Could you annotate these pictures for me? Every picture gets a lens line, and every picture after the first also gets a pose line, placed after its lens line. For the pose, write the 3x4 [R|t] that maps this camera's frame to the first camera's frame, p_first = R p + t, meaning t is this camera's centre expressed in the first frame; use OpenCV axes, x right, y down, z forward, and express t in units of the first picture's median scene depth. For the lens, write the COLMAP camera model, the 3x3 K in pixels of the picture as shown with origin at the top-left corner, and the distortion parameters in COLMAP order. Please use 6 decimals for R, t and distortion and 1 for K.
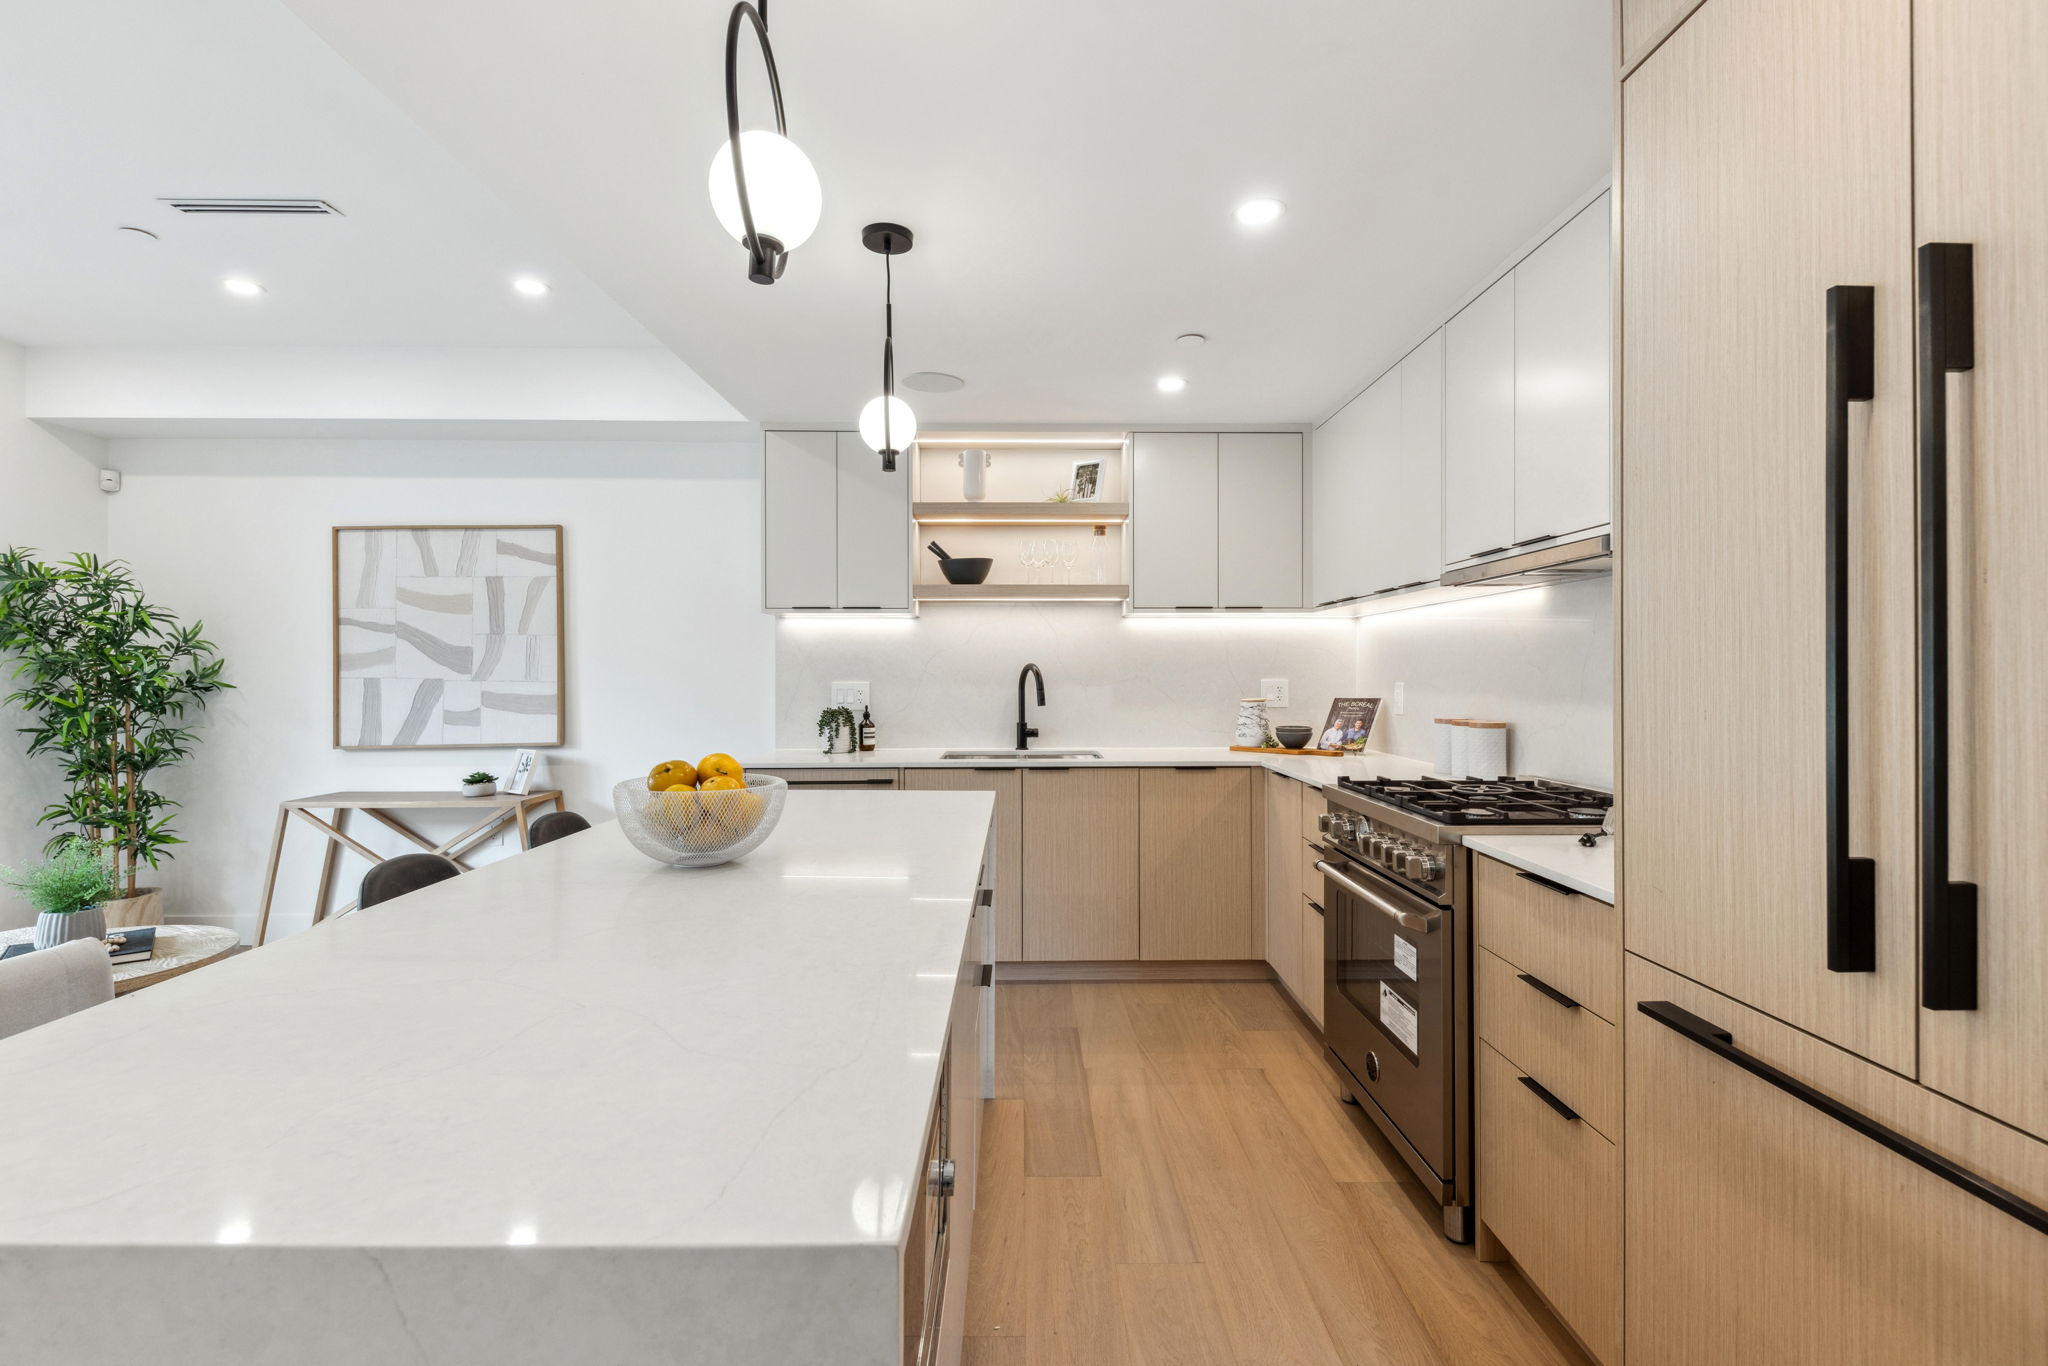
lens RADIAL K [[905.7, 0, 1024.0], [0, 905.7, 683.0], [0, 0, 1]] dist [0.001532, -0.000044]
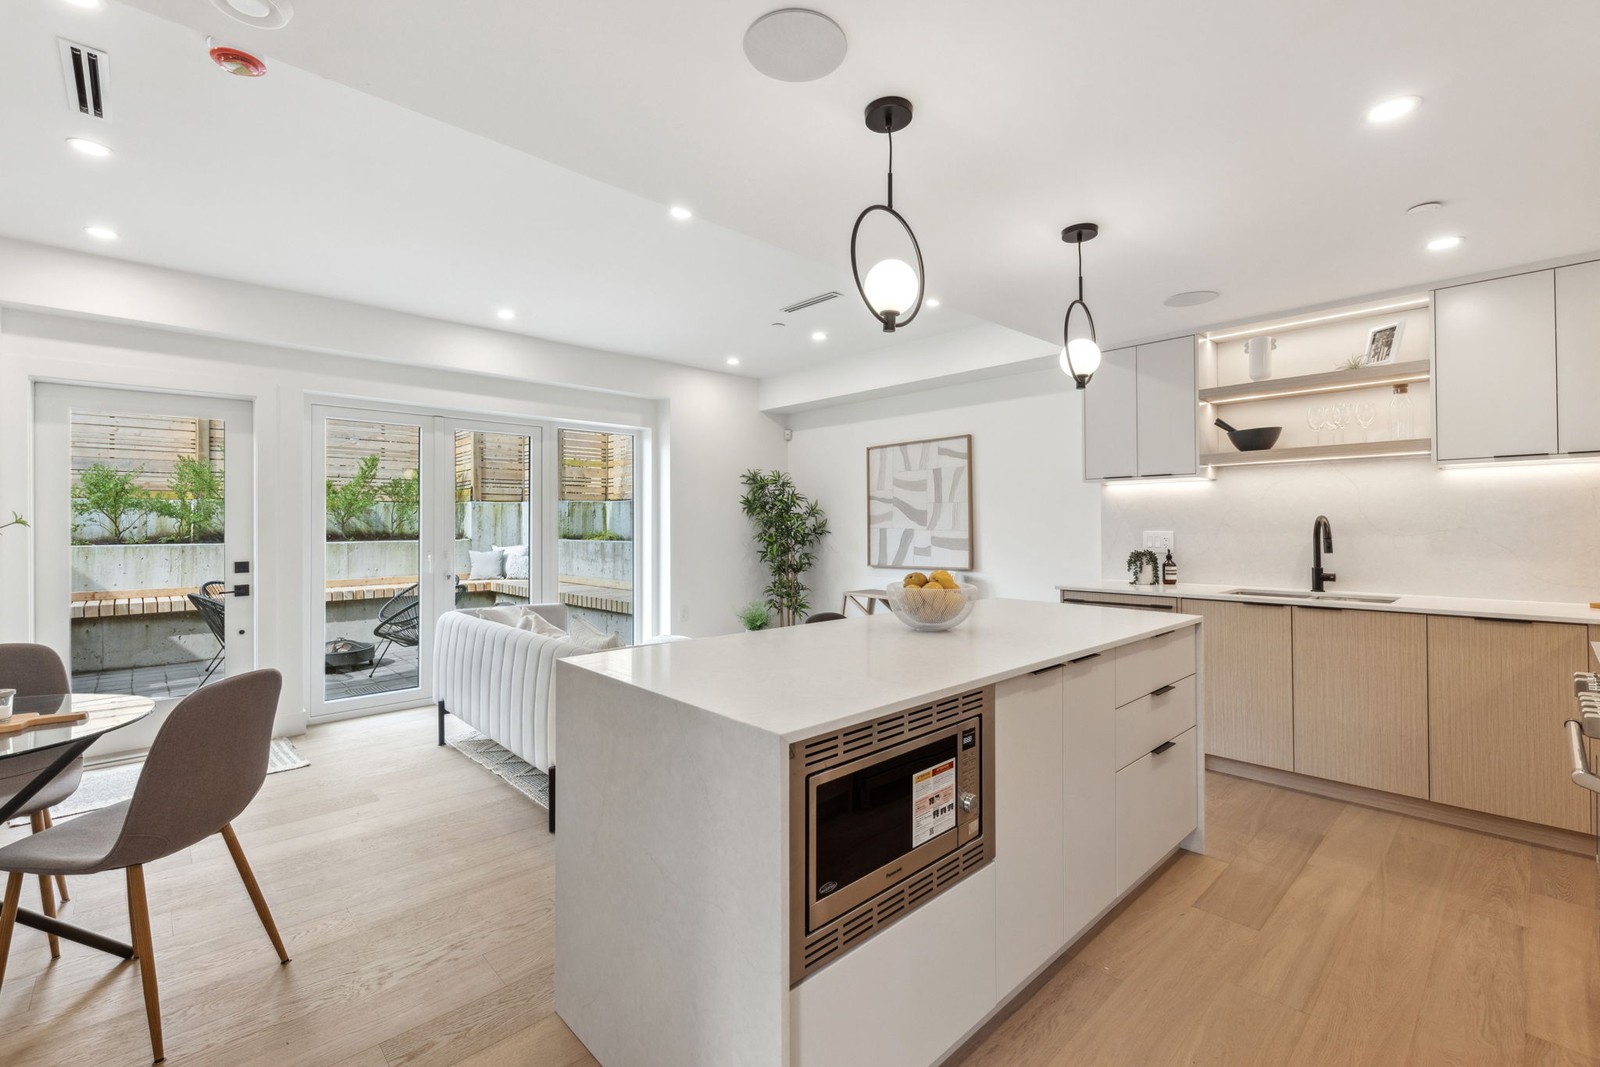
lens RADIAL K [[677.6, 0, 800.0], [0, 677.6, 533.5], [0, 0, 1]] dist [0.000764, -0.006047]
pose [[0.673389, 0.005944, -0.739264, 0.192946], [-0.005346, 0.999981, 0.003171, 0.001746], [0.739269, 0.001817, 0.673408, -0.047692]]
